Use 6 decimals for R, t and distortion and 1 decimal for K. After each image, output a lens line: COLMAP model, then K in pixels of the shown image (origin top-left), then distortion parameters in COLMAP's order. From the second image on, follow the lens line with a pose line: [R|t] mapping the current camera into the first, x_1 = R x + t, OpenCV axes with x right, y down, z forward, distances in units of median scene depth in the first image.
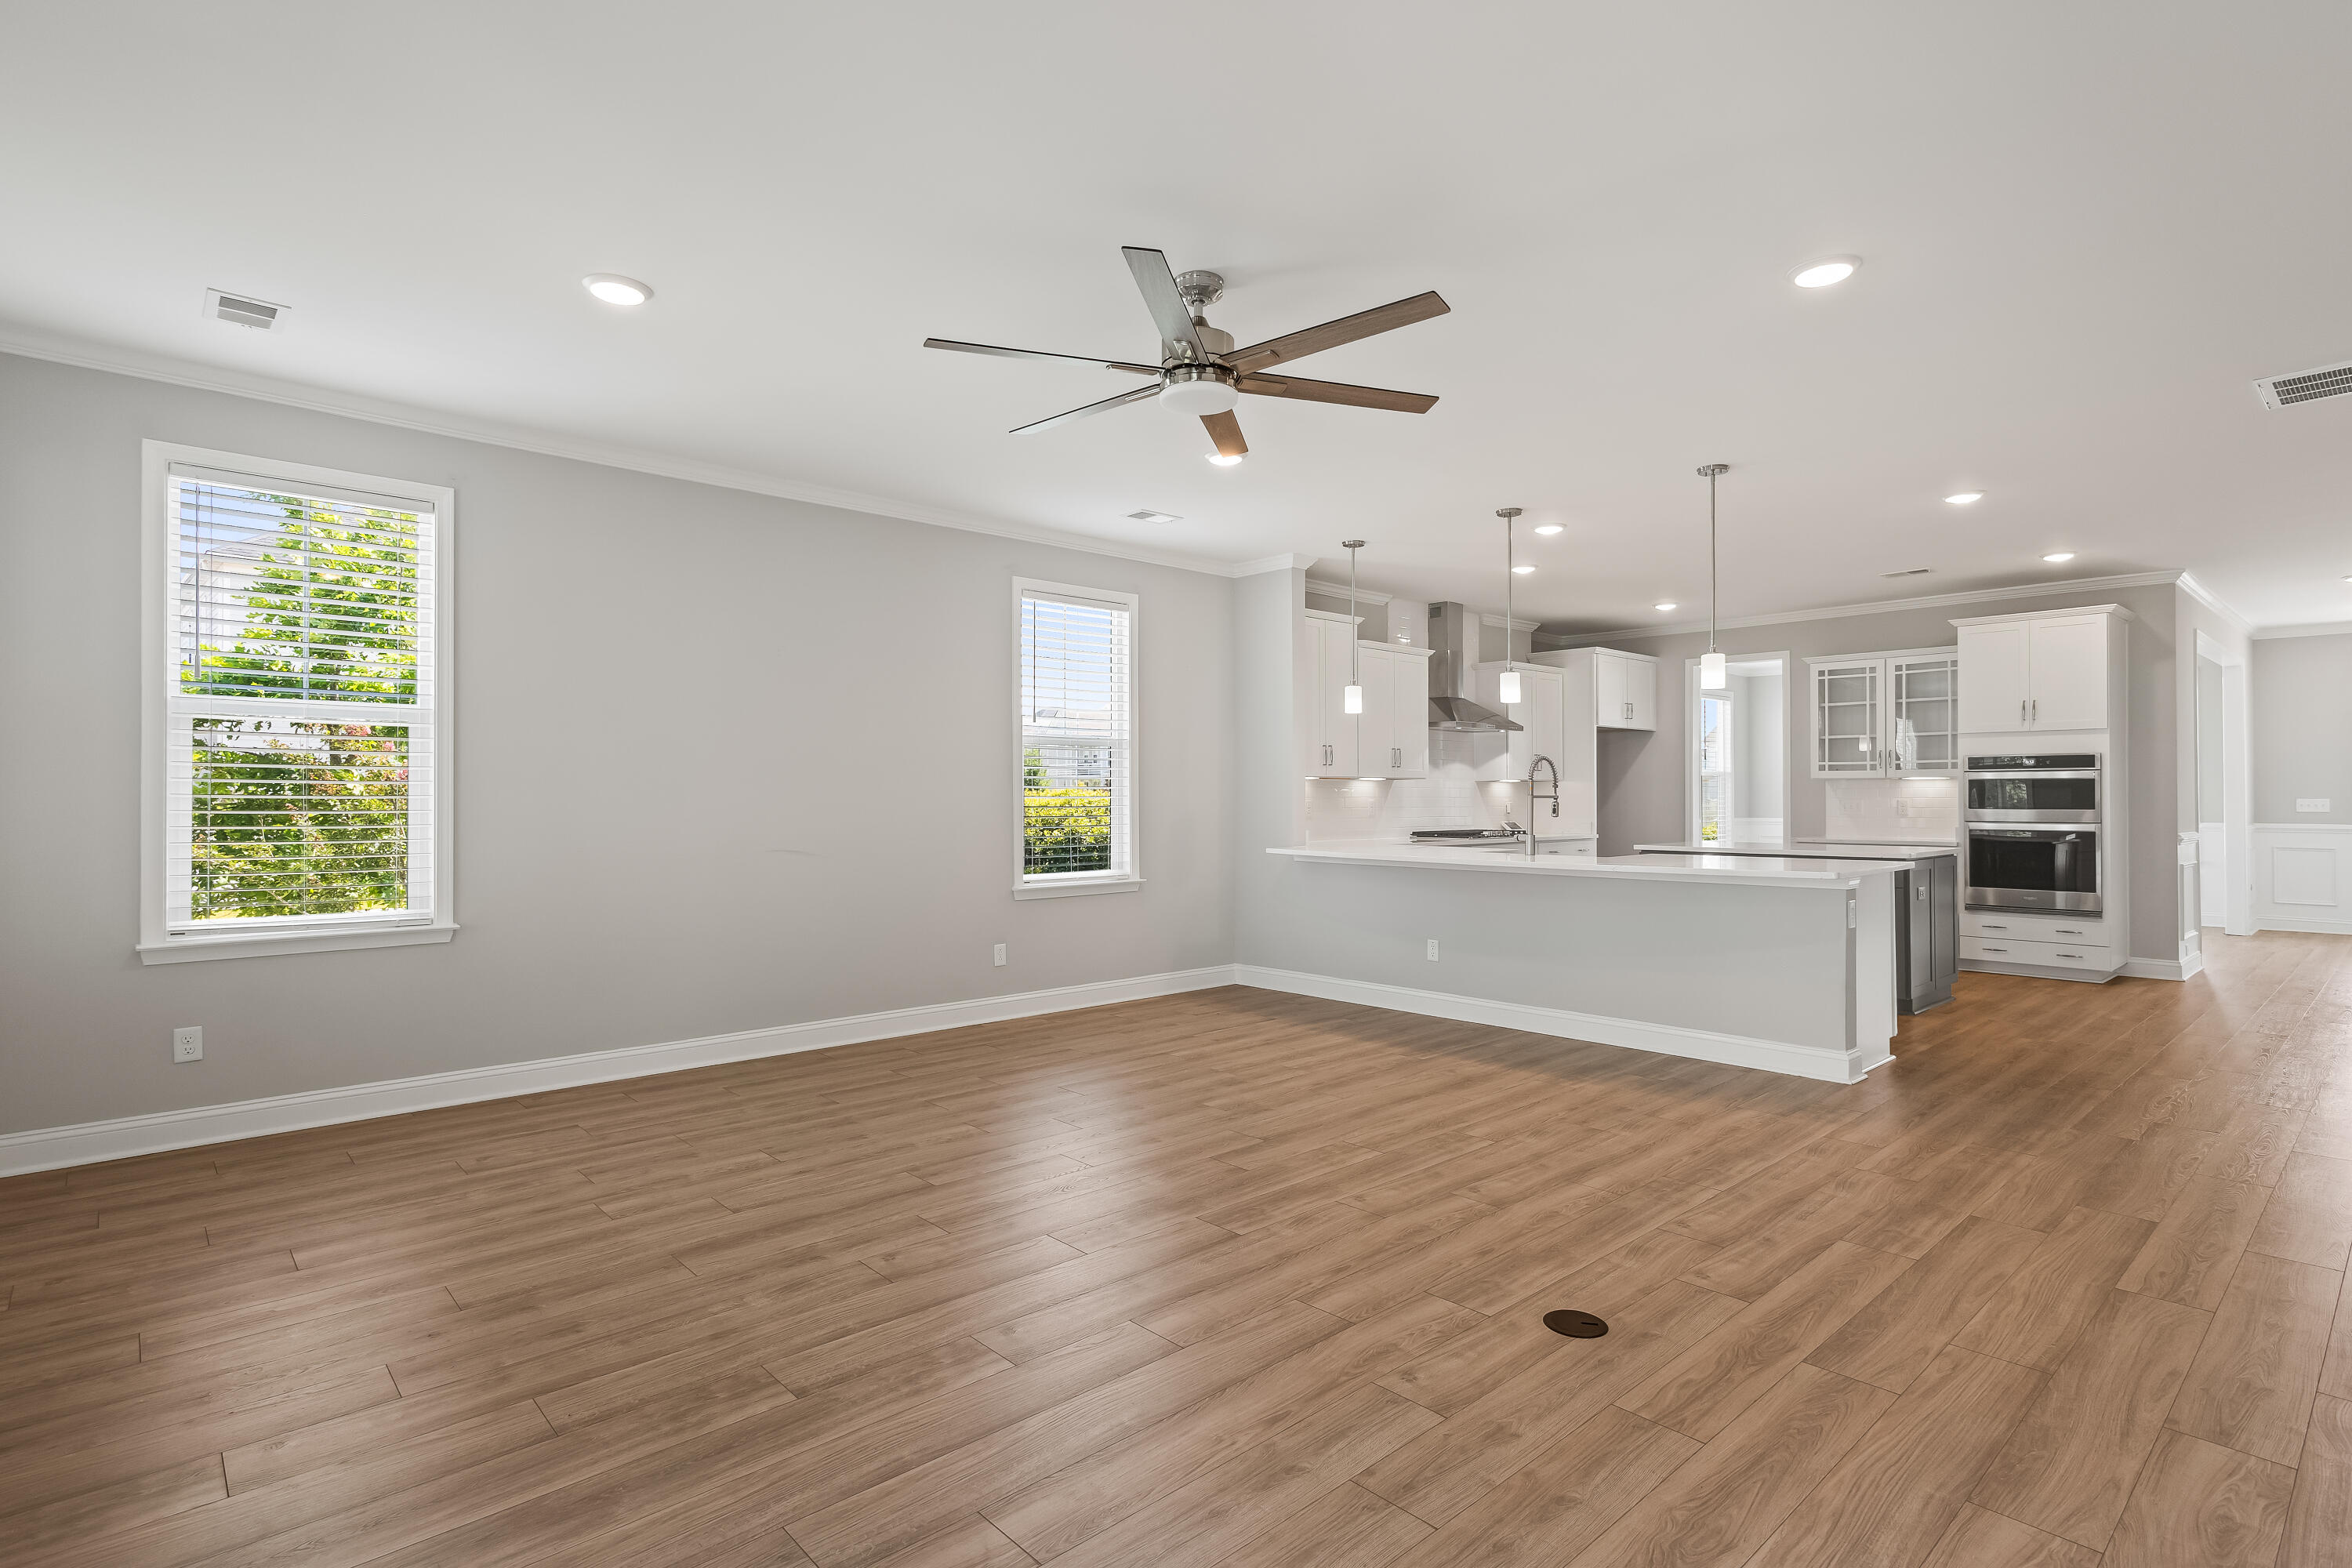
lens RADIAL K [[1159.7, 0, 1188.5], [0, 1159.7, 772.2], [0, 0, 1]] dist [0.005502, 0.005036]
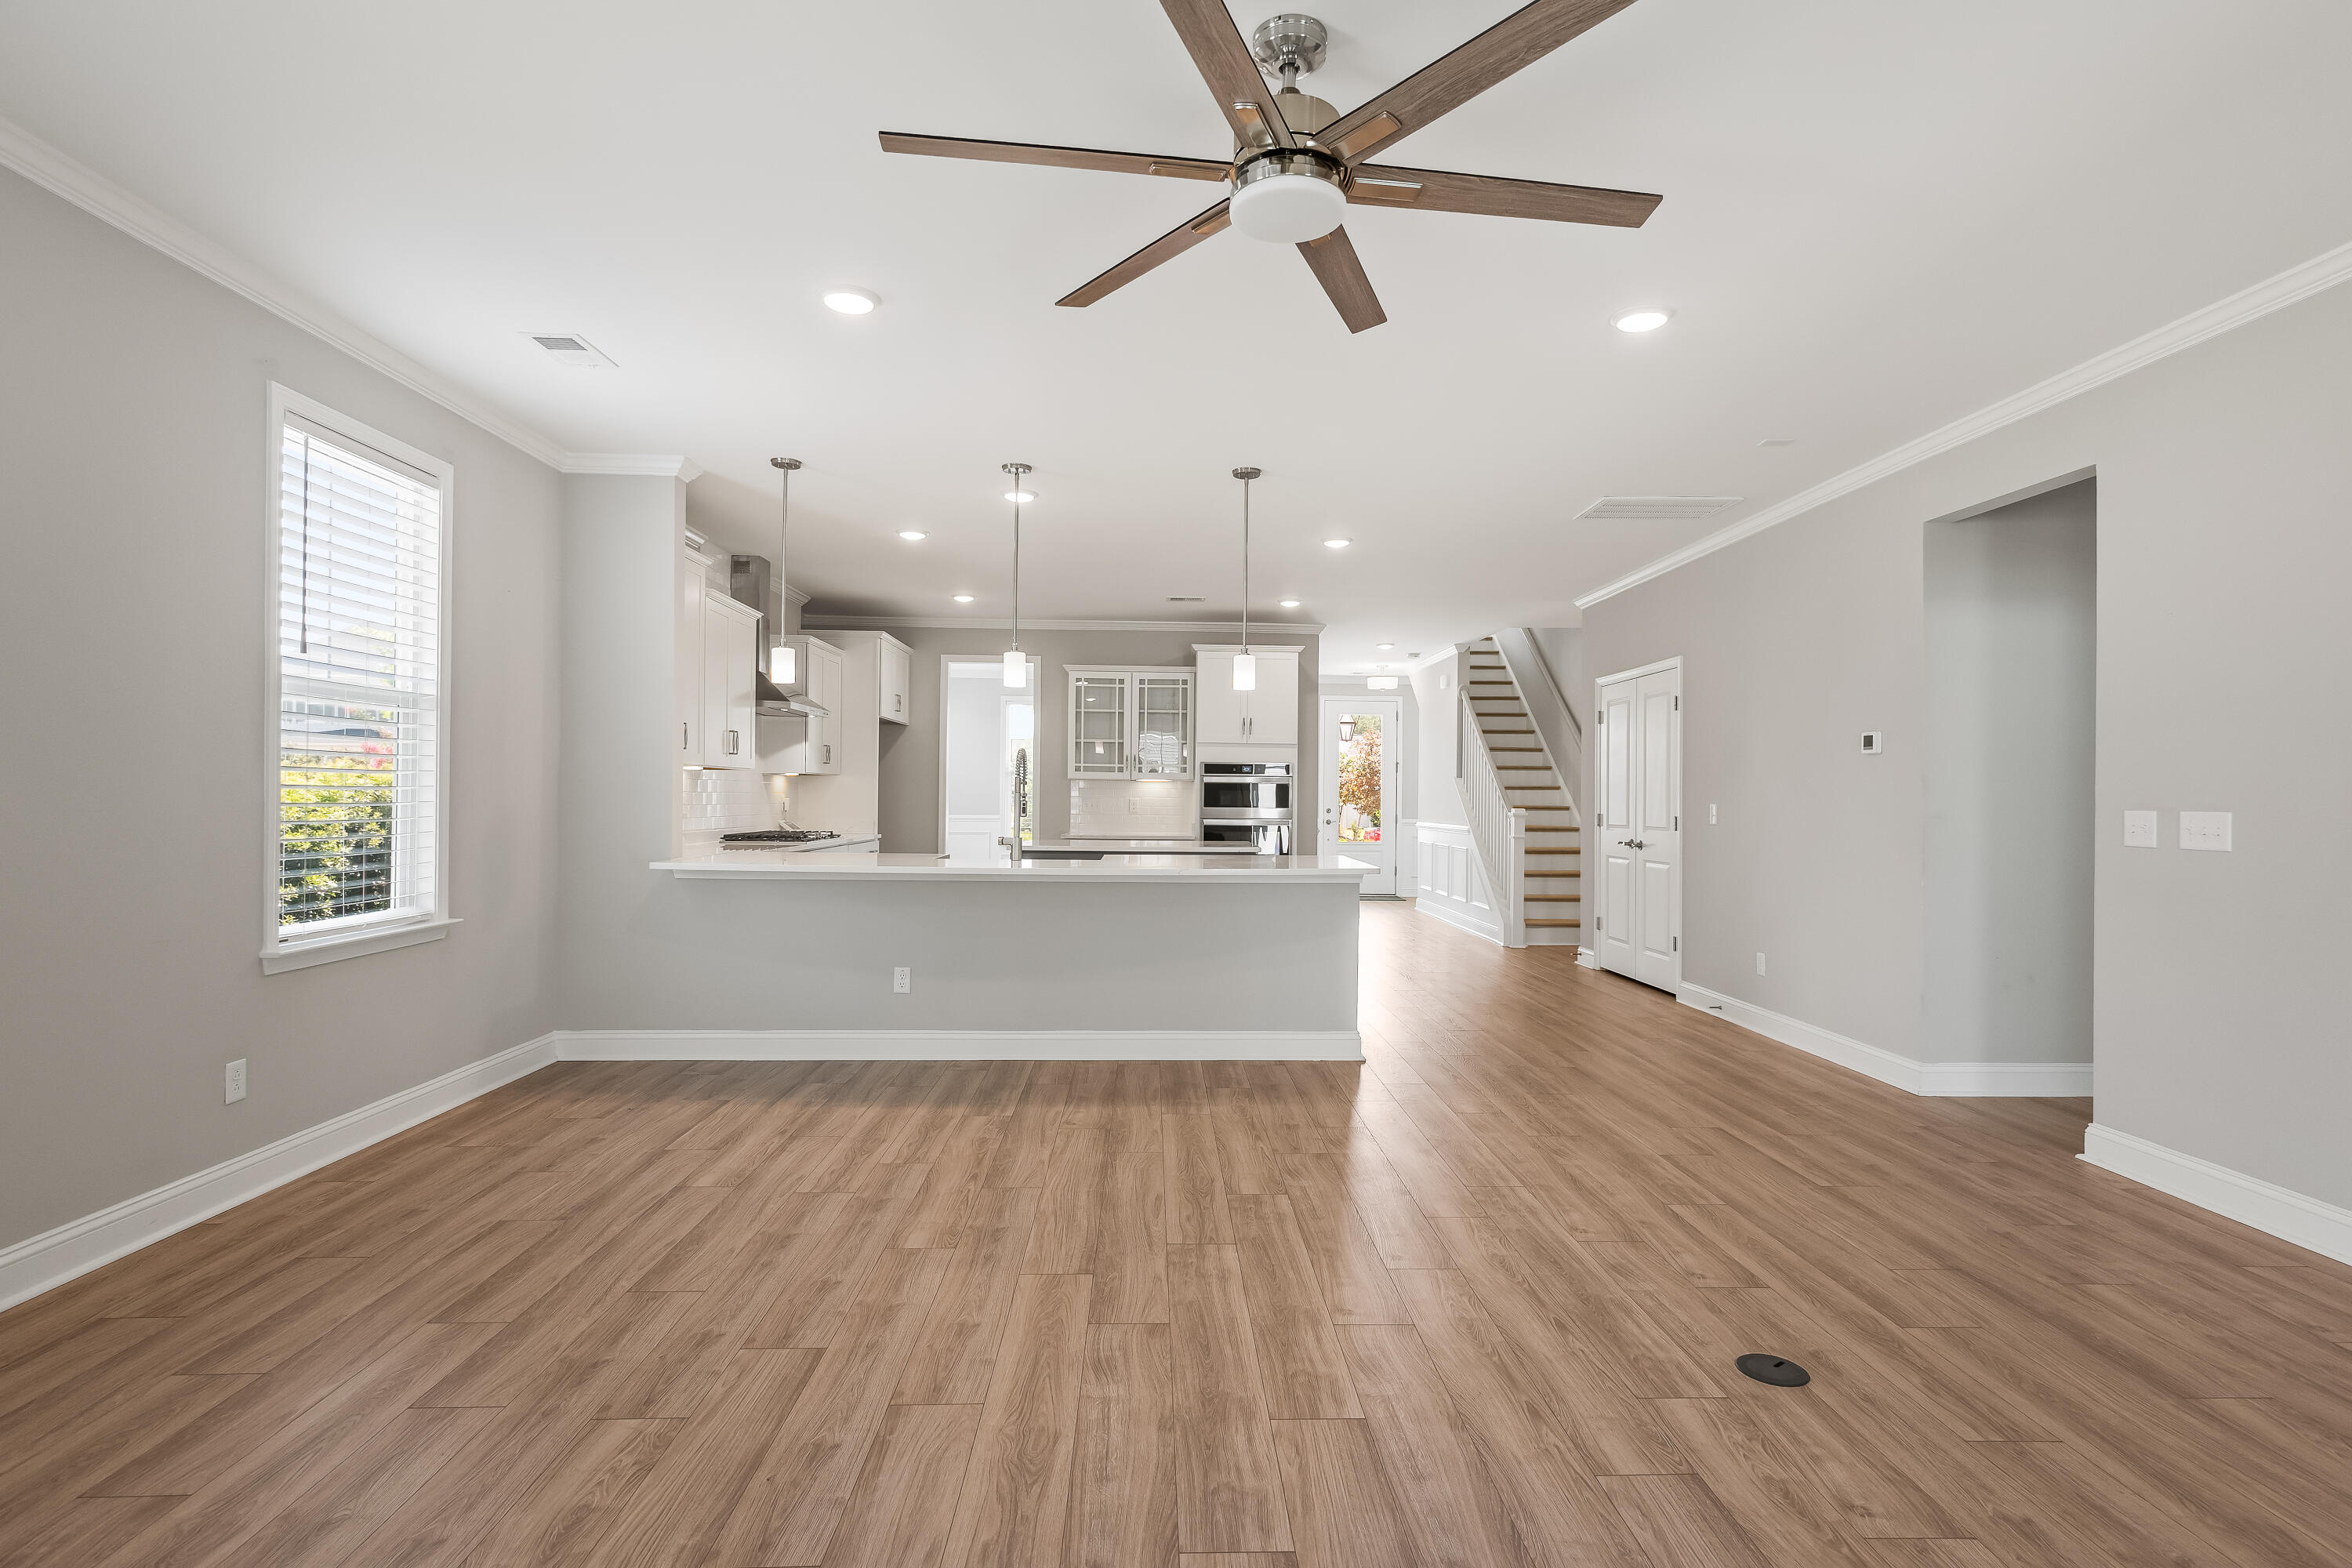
lens RADIAL K [[1159.7, 0, 1188.5], [0, 1159.7, 772.2], [0, 0, 1]] dist [0.005502, 0.005036]
pose [[0.650280, 0.023142, 0.759342, -0.464499], [-0.026370, 0.999621, -0.007882, 0.012272], [-0.759236, -0.014898, 0.650644, 0.513287]]
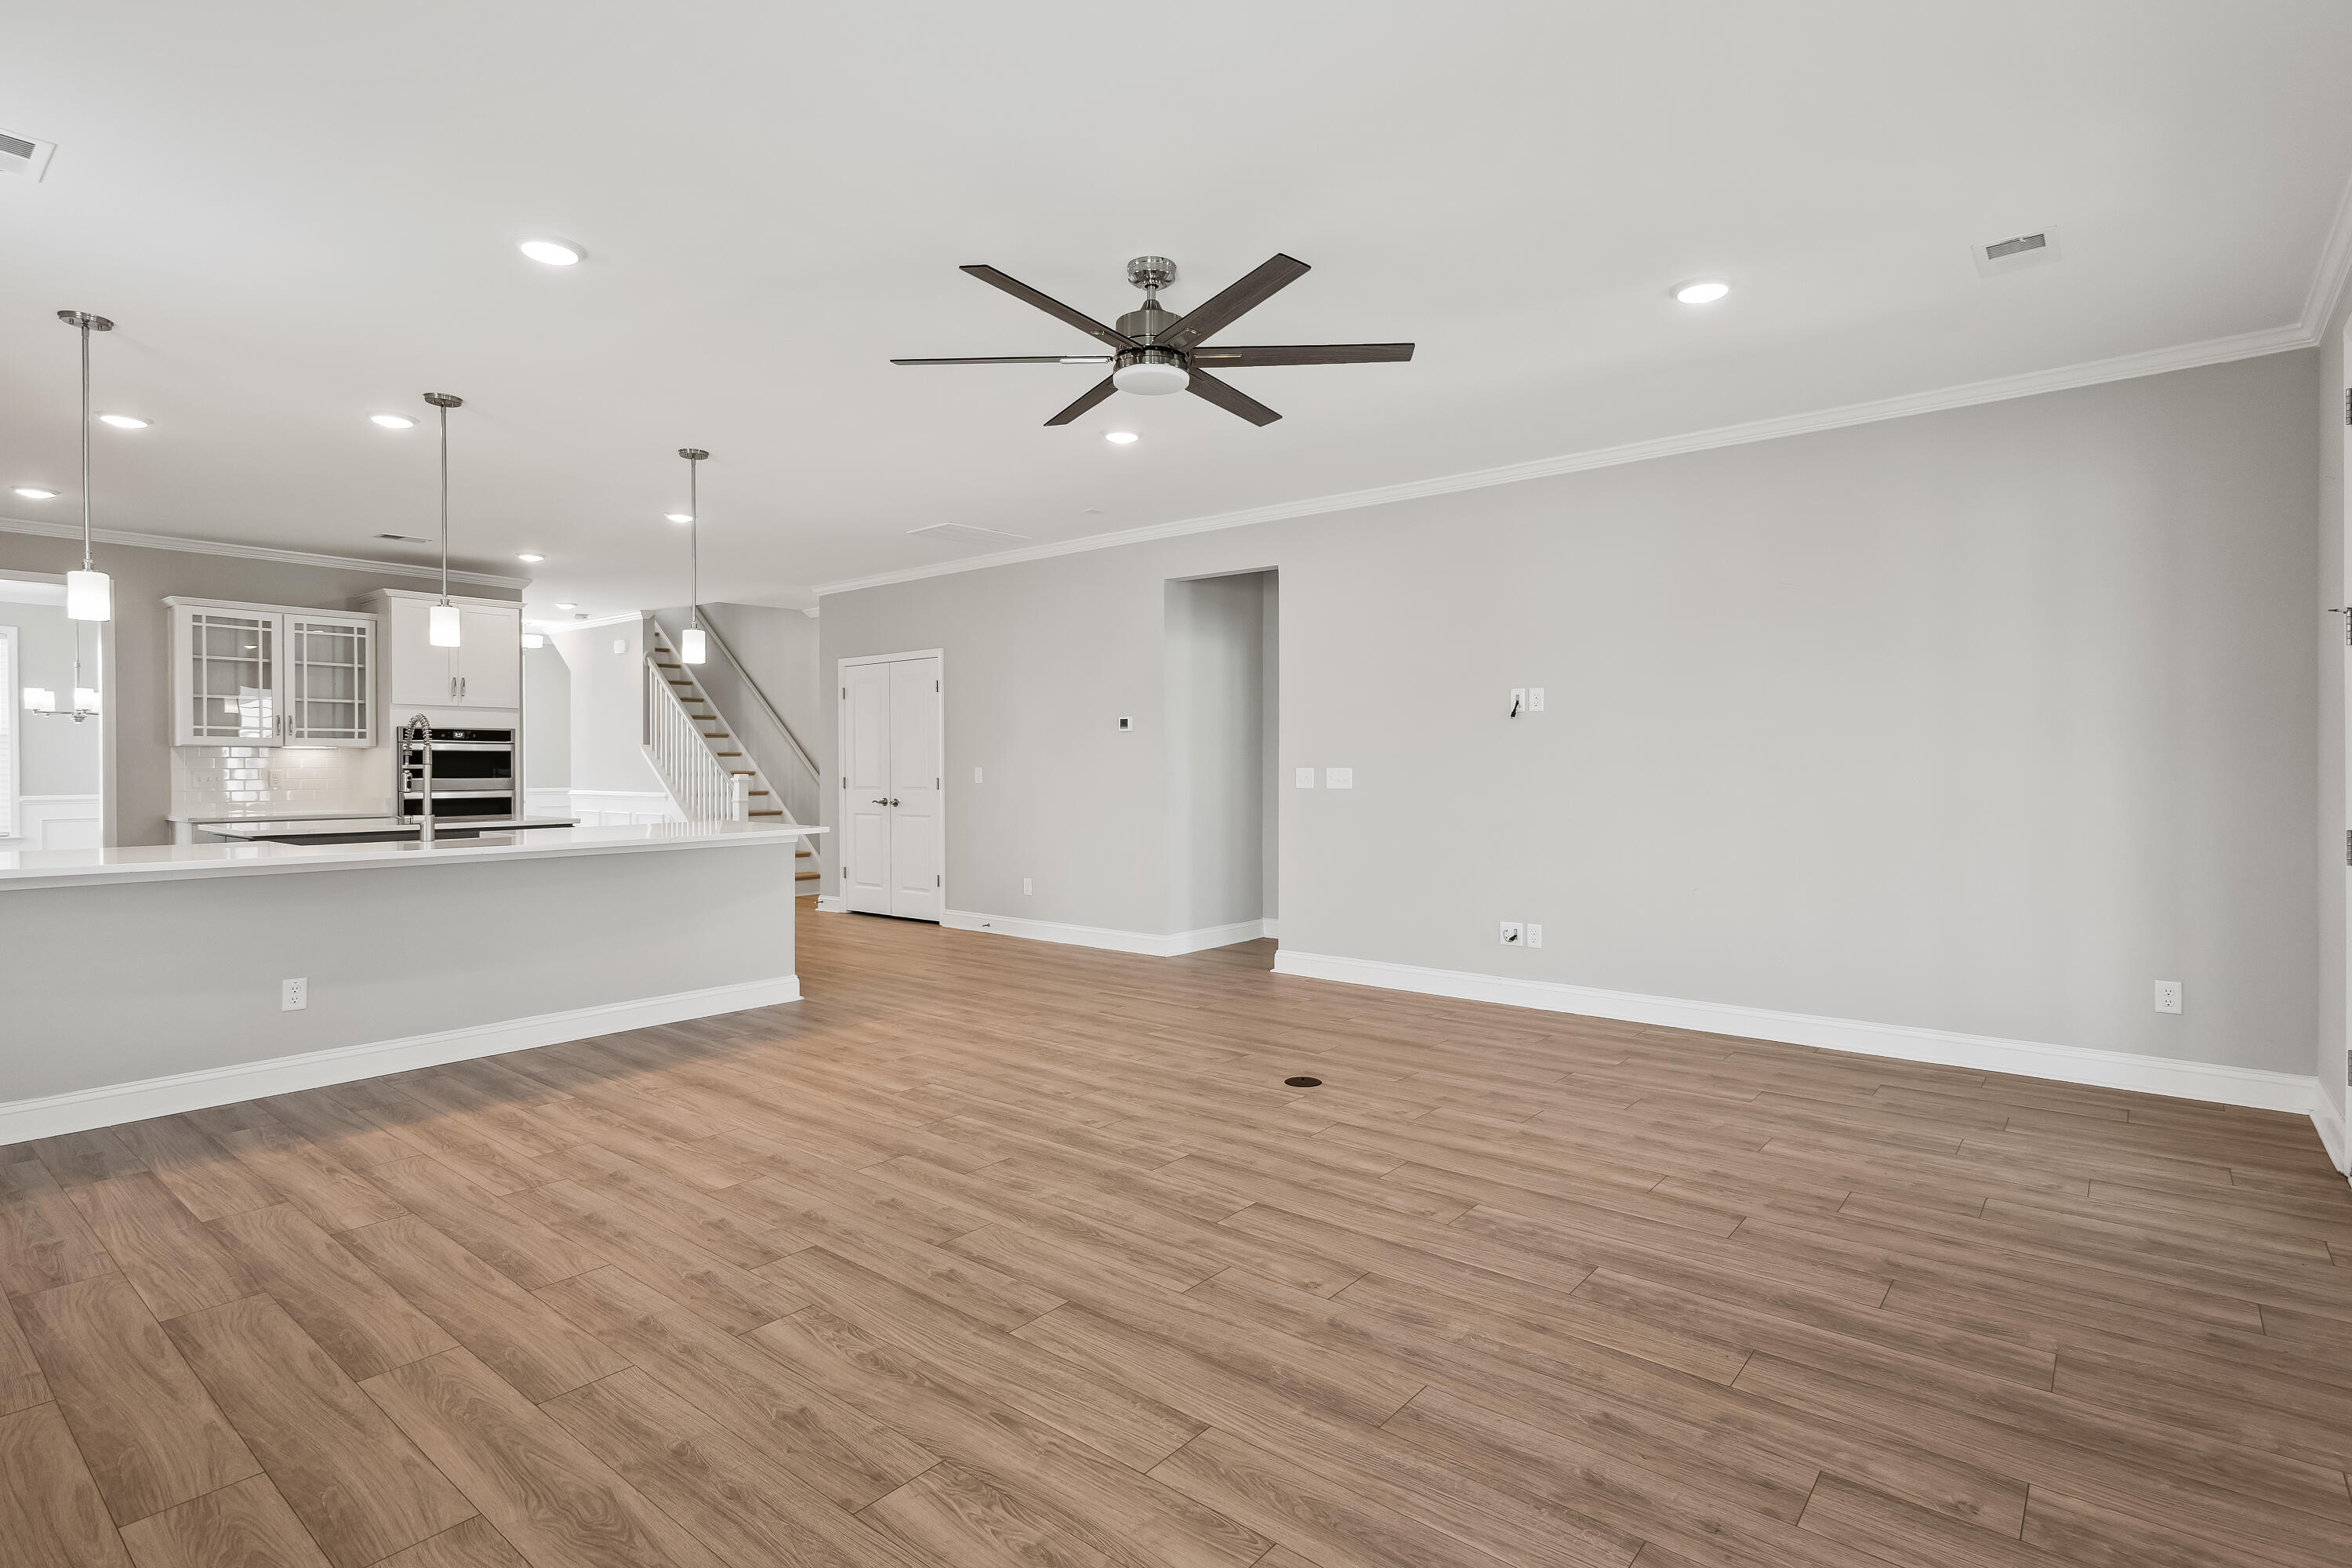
lens RADIAL K [[1160.0, 0, 1186.6], [0, 1160.0, 751.3], [0, 0, 1]] dist [0.003117, 0.007428]
pose [[-0.142878, 0.012308, 0.989664, -0.876548], [-0.018997, 0.999704, -0.015175, 0.020428], [-0.989558, -0.020969, -0.142602, 0.957800]]
